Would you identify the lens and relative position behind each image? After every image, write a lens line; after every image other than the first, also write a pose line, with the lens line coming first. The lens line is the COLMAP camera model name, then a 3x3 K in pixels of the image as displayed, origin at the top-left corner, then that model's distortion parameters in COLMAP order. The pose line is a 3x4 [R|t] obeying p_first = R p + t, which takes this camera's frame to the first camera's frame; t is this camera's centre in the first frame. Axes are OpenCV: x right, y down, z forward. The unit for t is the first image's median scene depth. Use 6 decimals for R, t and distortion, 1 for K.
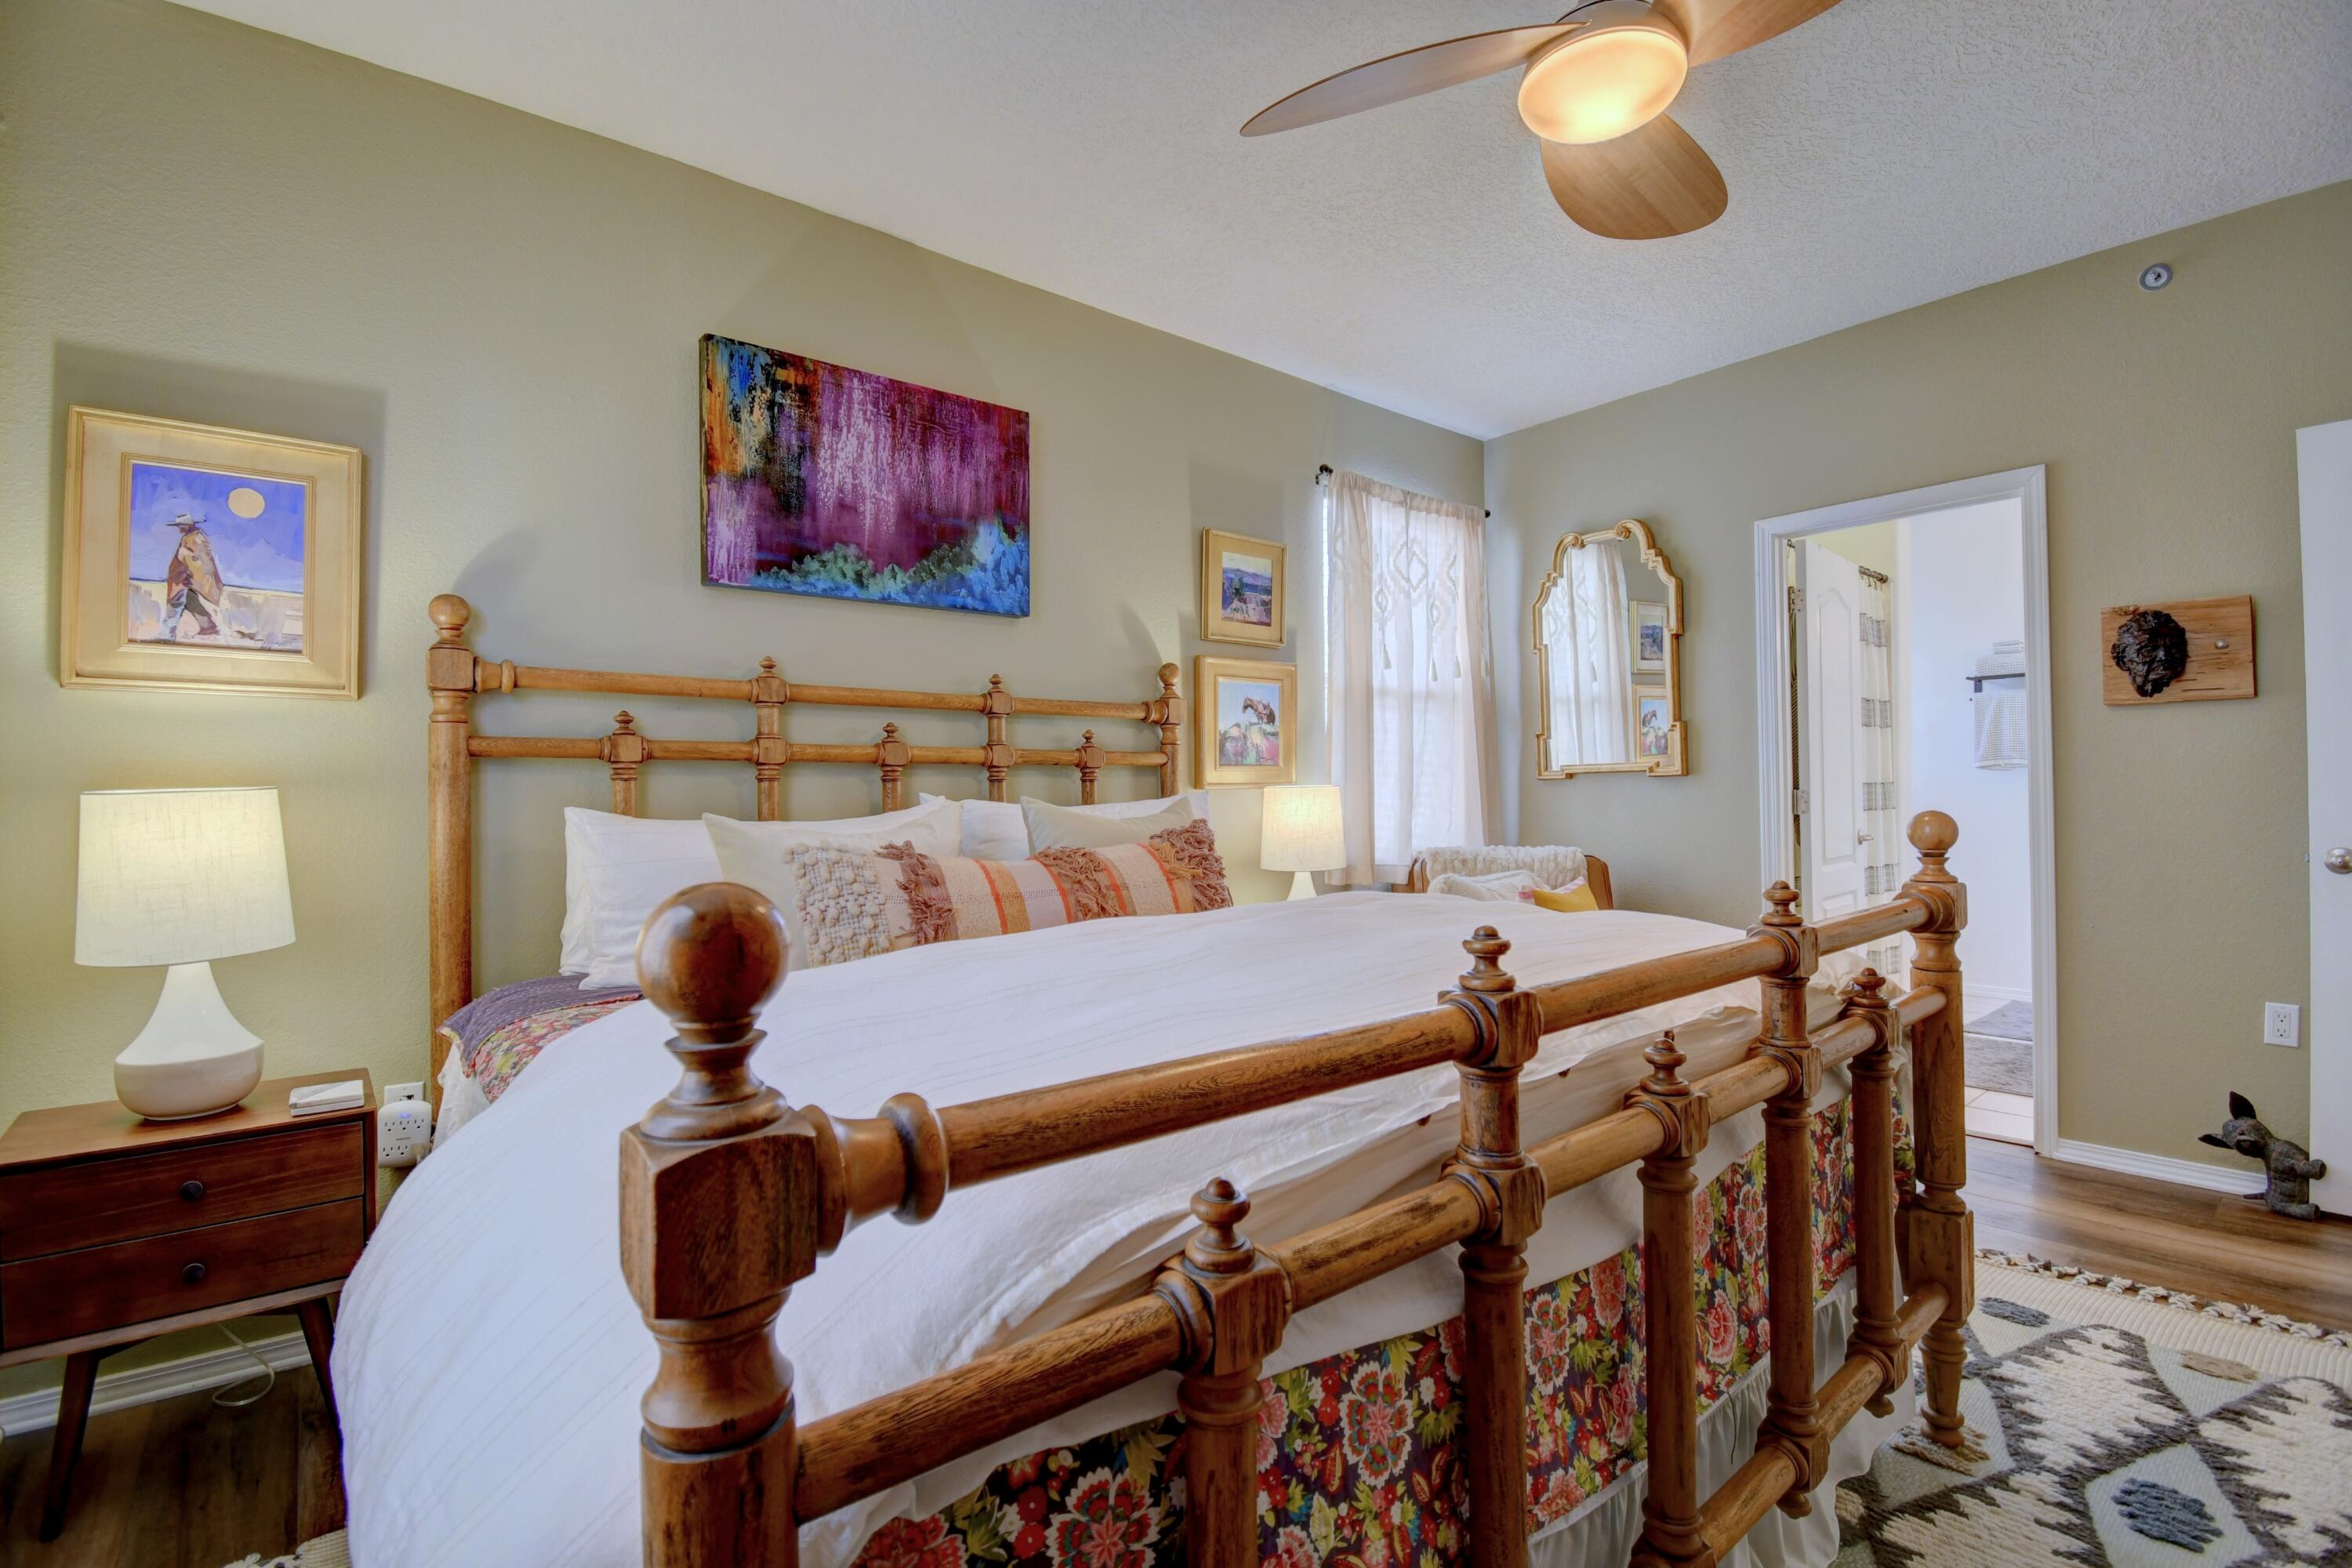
lens RADIAL K [[1030.4, 0, 1176.0], [0, 1030.4, 784.0], [0, 0, 1]] dist [0.013600, -0.022008]
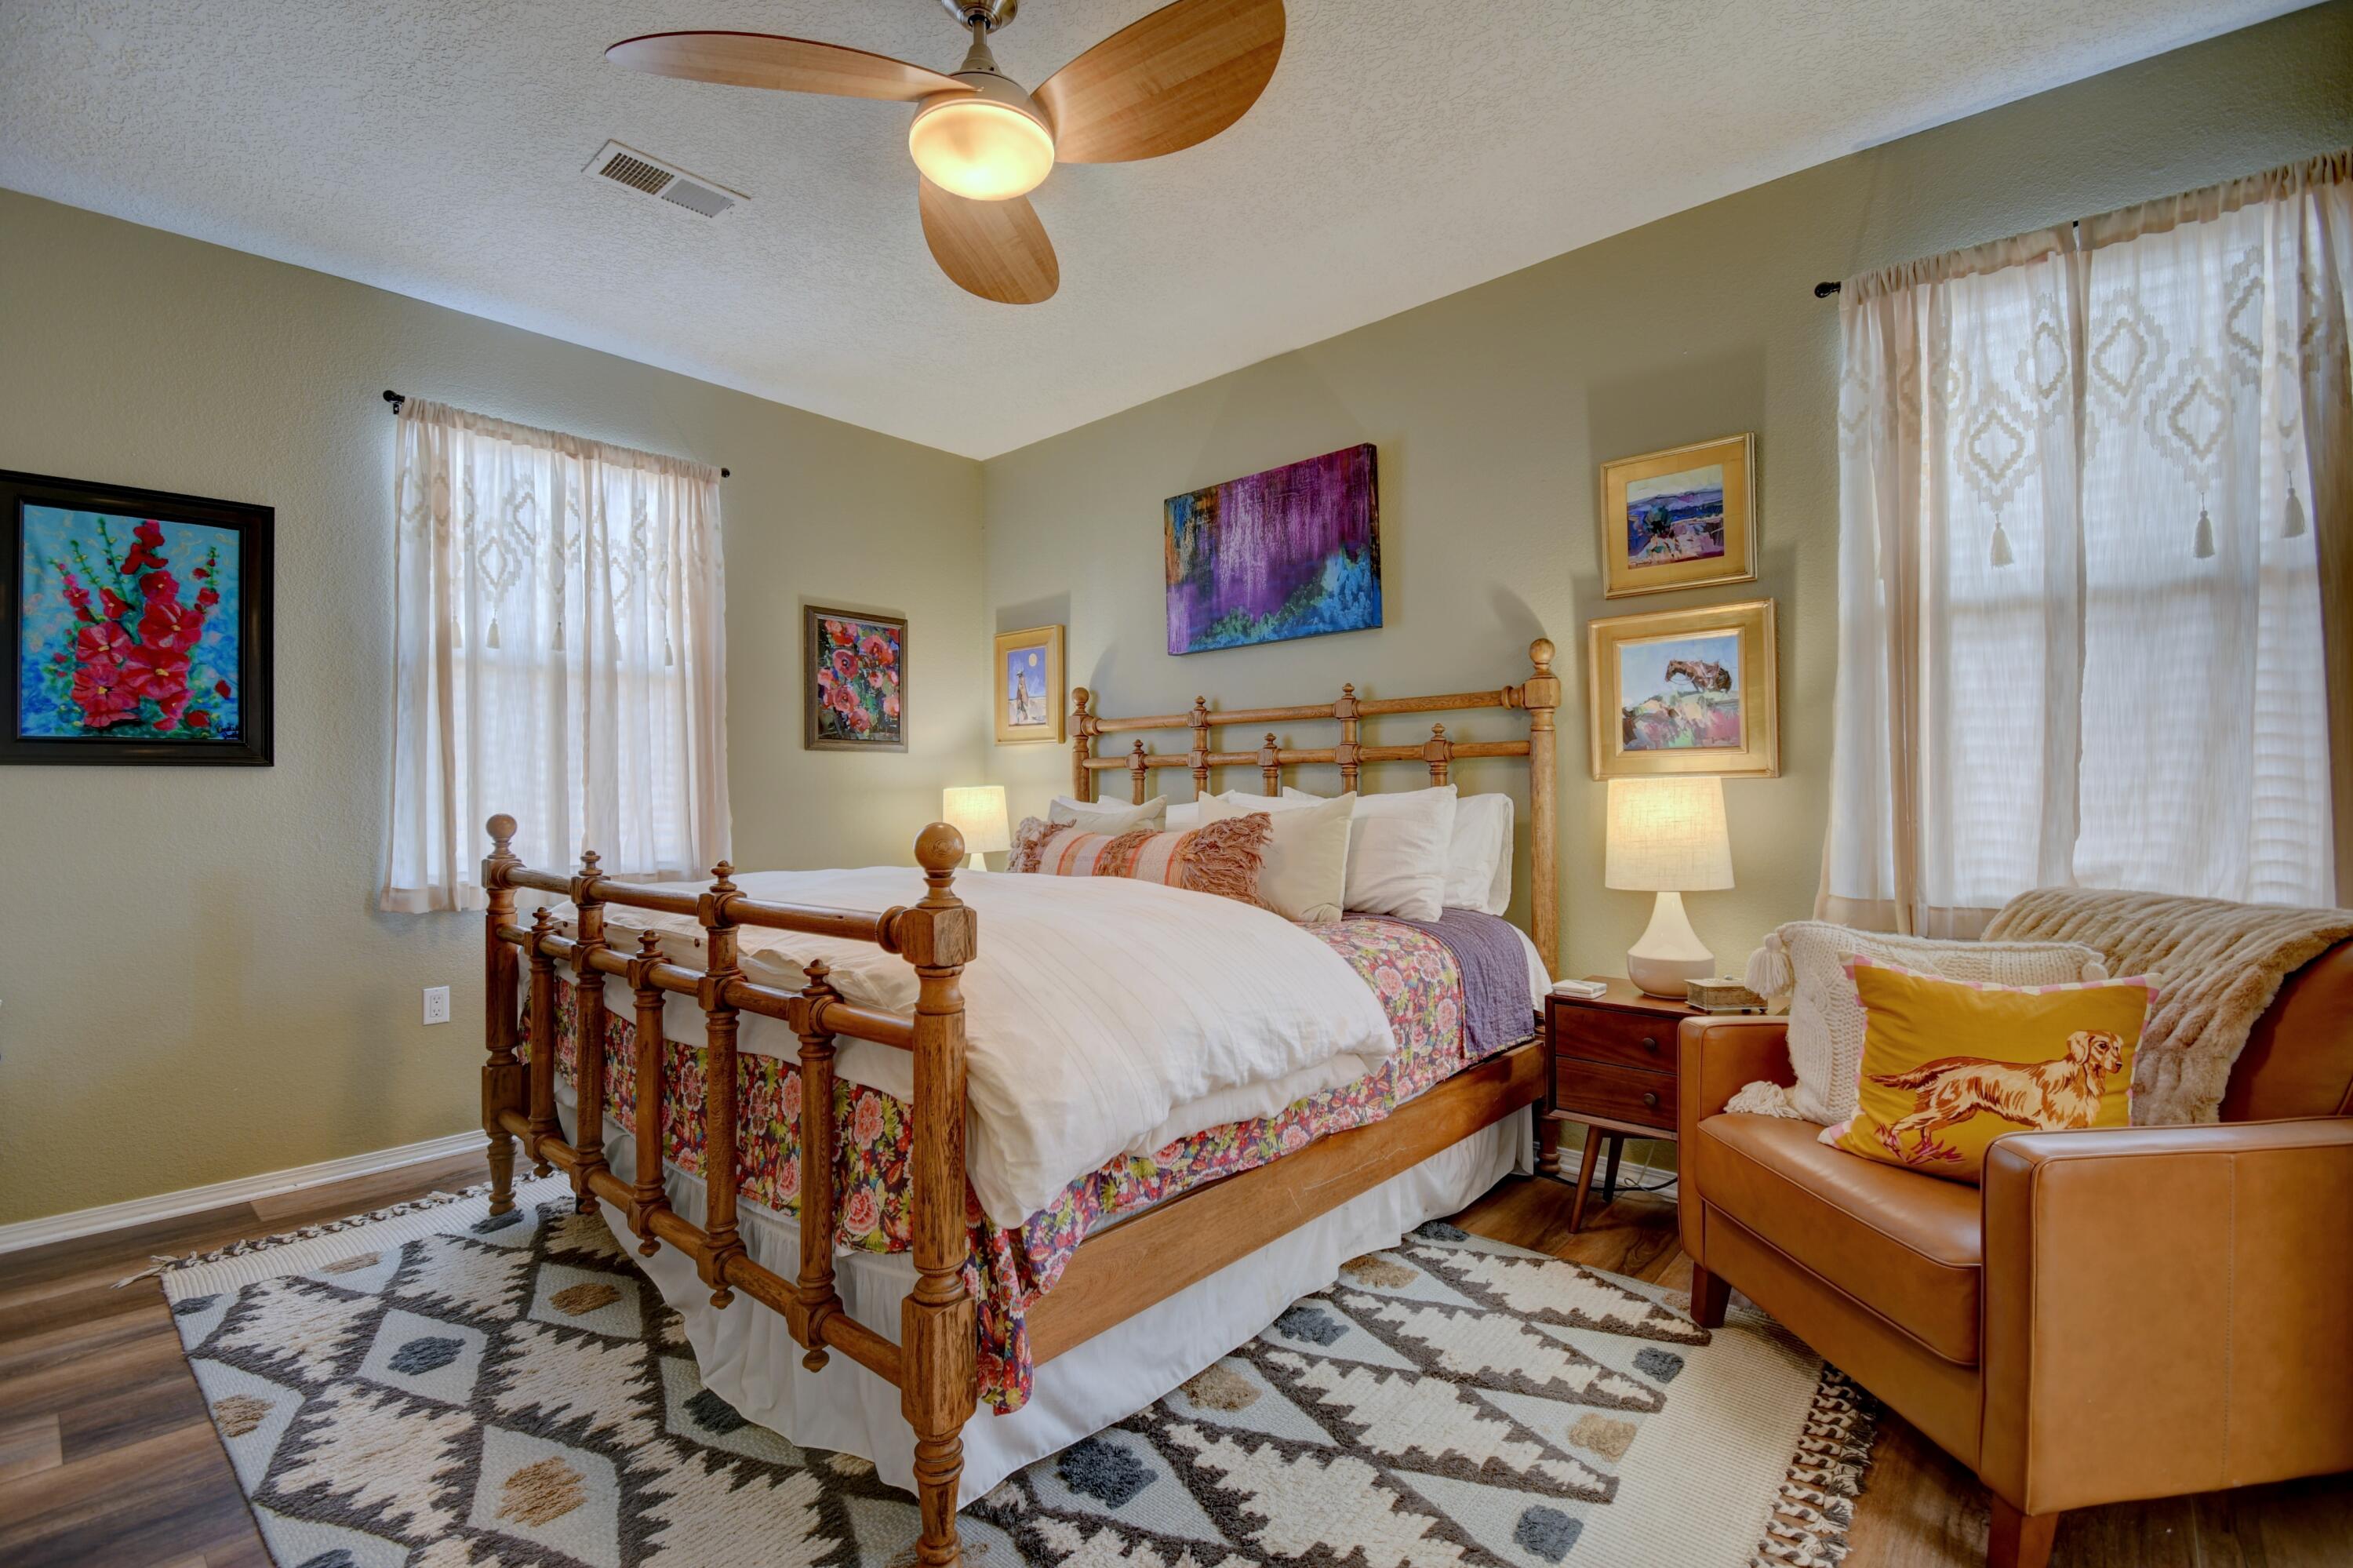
lens RADIAL K [[1030.9, 0, 1176.5], [0, 1030.9, 784.0], [0, 0, 1]] dist [0.013600, -0.022008]
pose [[0.159436, 0.008401, -0.987172, 0.955531], [0.023186, 0.999656, 0.012252, -0.012267], [0.986936, -0.024842, 0.159187, 0.634806]]
